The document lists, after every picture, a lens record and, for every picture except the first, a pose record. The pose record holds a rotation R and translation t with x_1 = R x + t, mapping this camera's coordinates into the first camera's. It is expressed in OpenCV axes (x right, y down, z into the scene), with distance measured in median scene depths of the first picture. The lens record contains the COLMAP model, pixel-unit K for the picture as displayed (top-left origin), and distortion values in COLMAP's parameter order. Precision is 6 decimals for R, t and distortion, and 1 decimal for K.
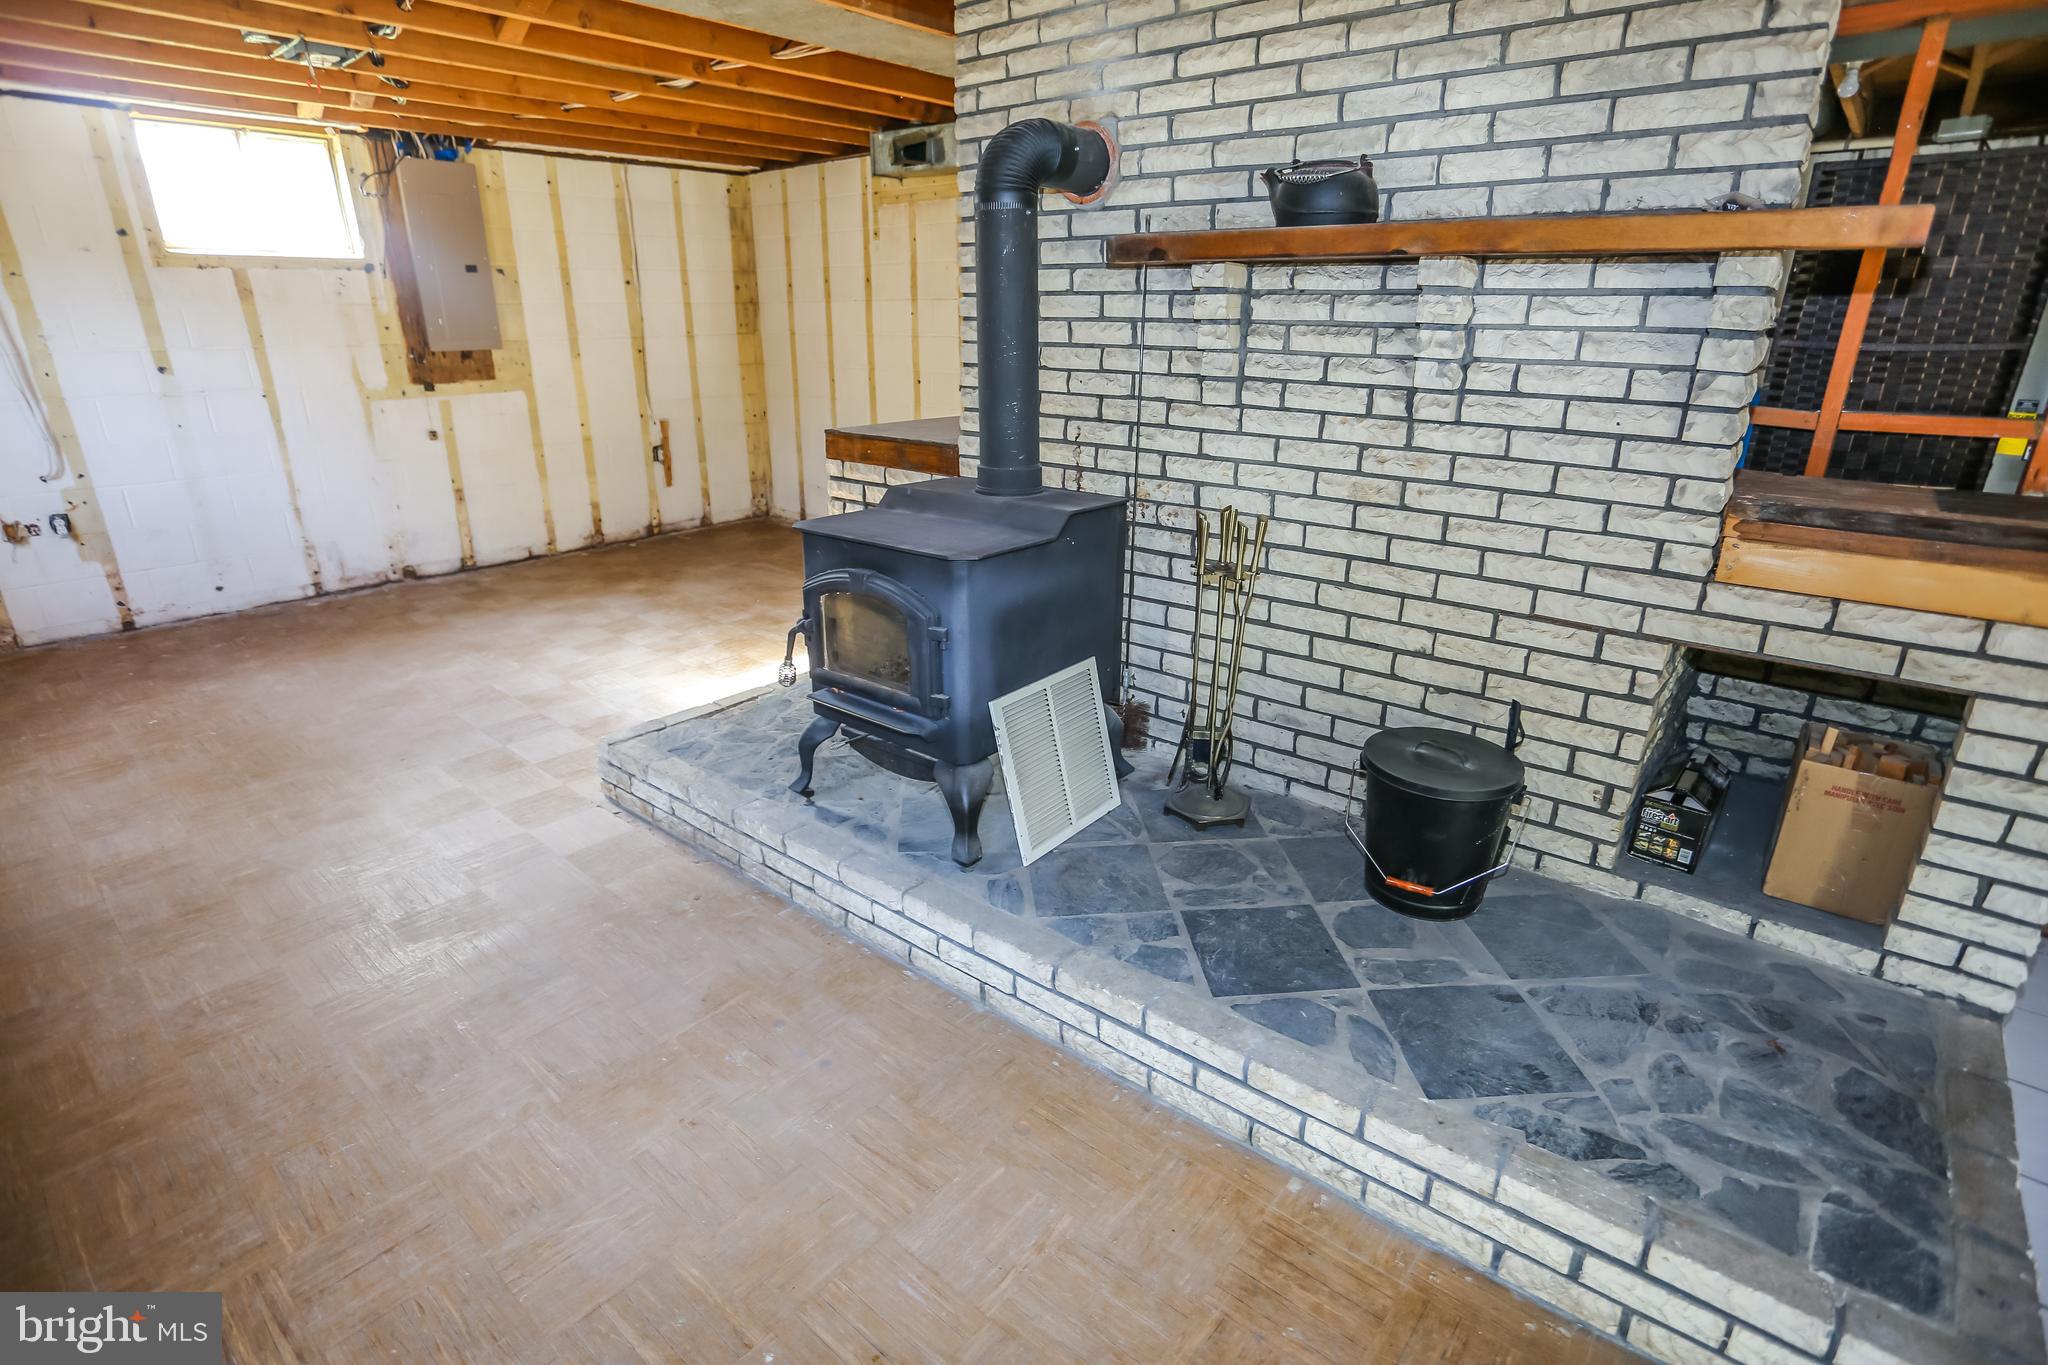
lens RADIAL K [[996.8, 0, 1026.9], [0, 996.8, 682.6], [0, 0, 1]] dist [-0.077362, 0.033913]
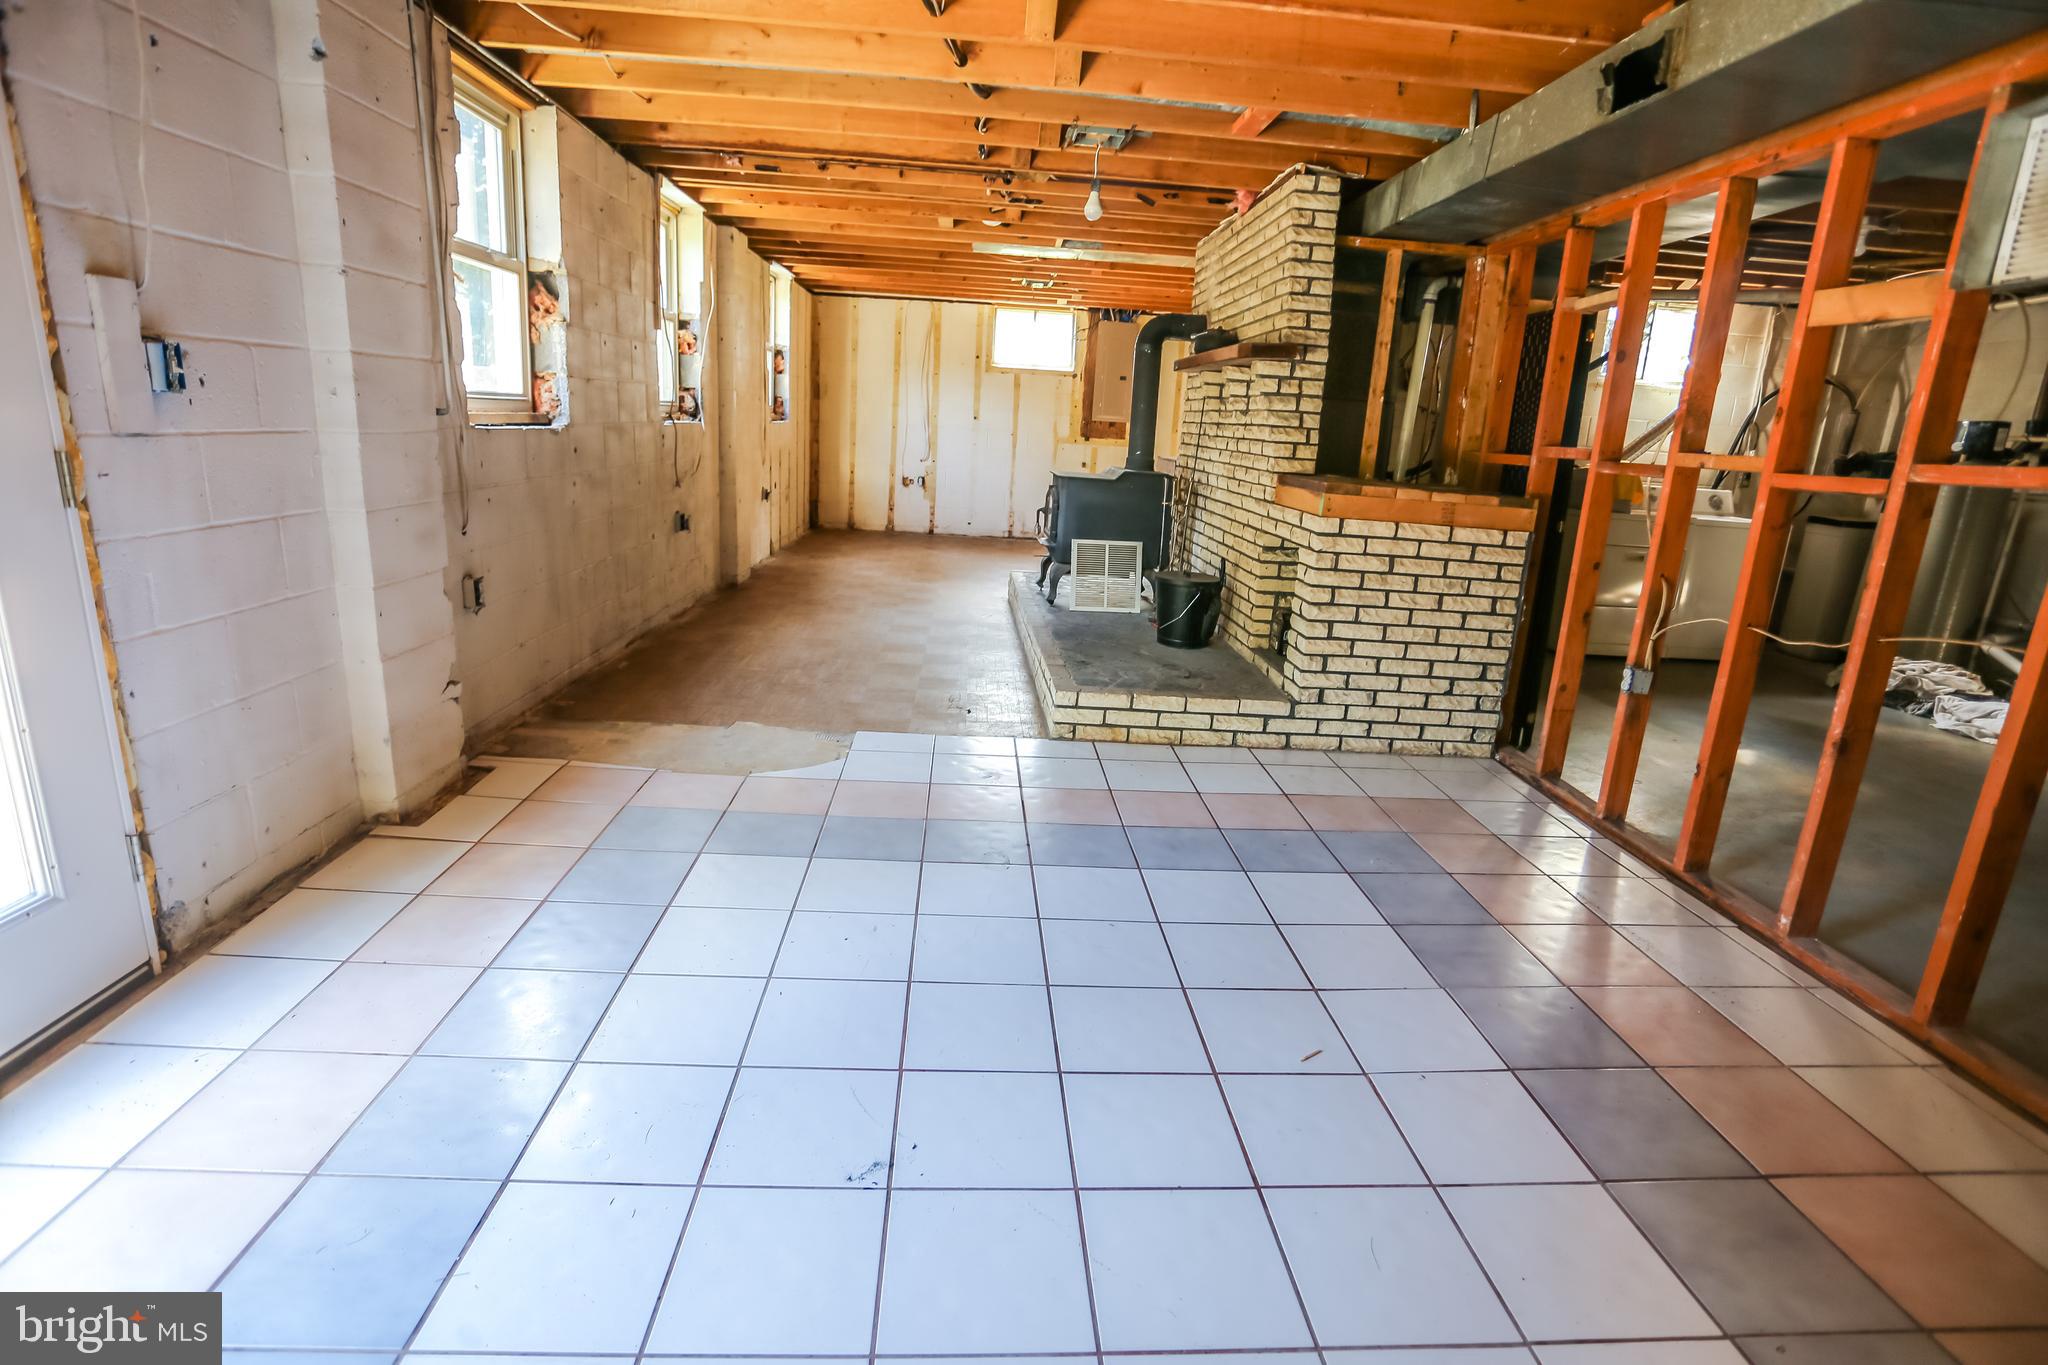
lens RADIAL K [[996.8, 0, 1026.9], [0, 996.8, 682.6], [0, 0, 1]] dist [-0.077362, 0.033913]
pose [[0.684664, 0.222954, -0.693922, 0.815641], [-0.305681, 0.952124, 0.004310, 0.185074], [0.661661, 0.209167, 0.720037, -0.383296]]
